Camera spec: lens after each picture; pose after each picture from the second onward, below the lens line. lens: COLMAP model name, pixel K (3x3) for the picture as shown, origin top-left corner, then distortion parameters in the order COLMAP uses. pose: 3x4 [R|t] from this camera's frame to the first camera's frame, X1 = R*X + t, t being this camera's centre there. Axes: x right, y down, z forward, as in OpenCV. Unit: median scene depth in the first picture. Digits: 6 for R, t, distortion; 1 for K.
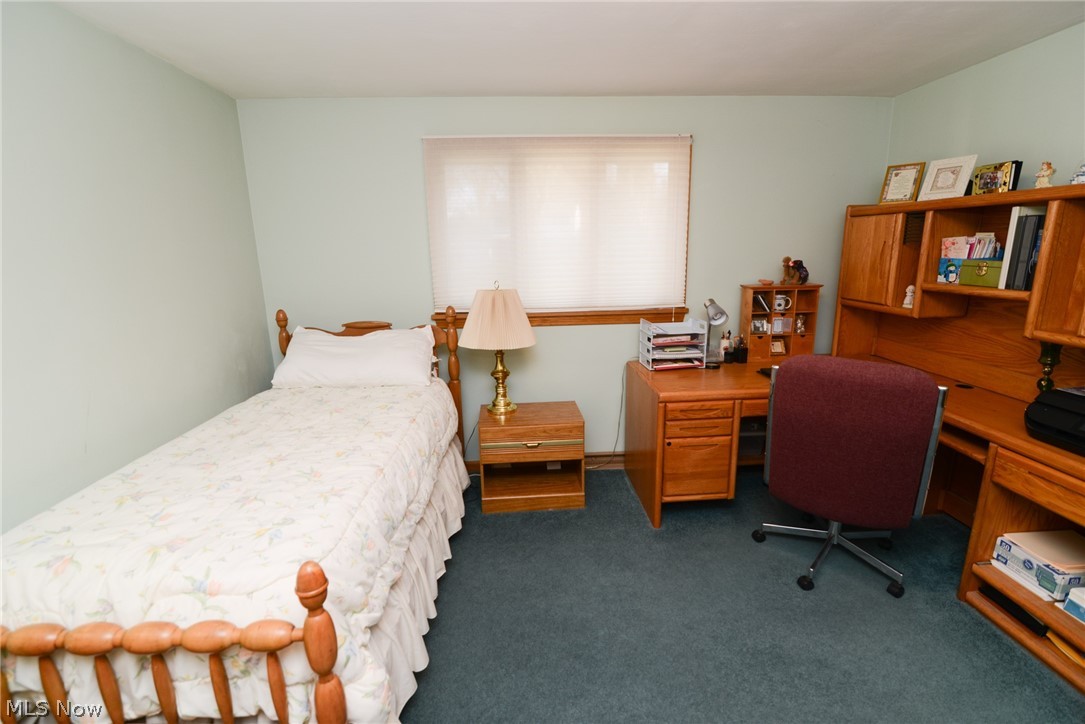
lens RADIAL K [[500.0, 0, 544.5], [0, 500.0, 365.8], [0, 0, 1]] dist [-0.015289, 0.000493]
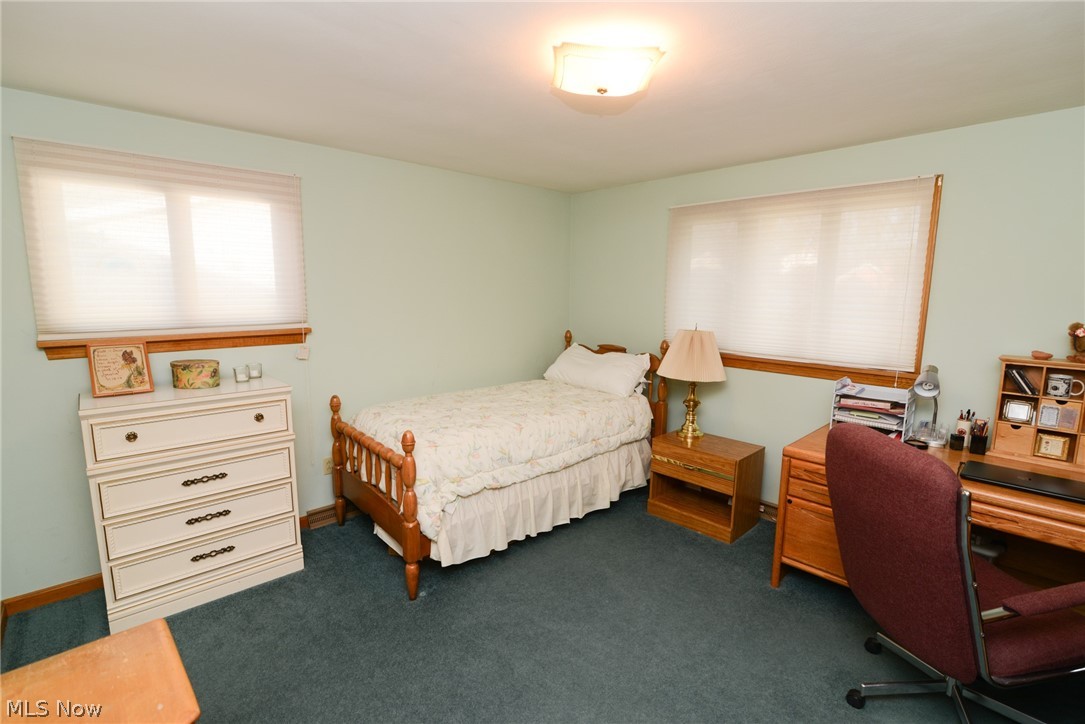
lens RADIAL K [[500.0, 0, 536.9], [0, 500.0, 359.7], [0, 0, 1]] dist [-0.015289, 0.000493]
pose [[0.632952, 0.135798, -0.762188, 0.553629], [-0.200342, 0.979692, 0.008178, -0.018934], [0.747820, 0.147522, 0.647304, -0.024662]]
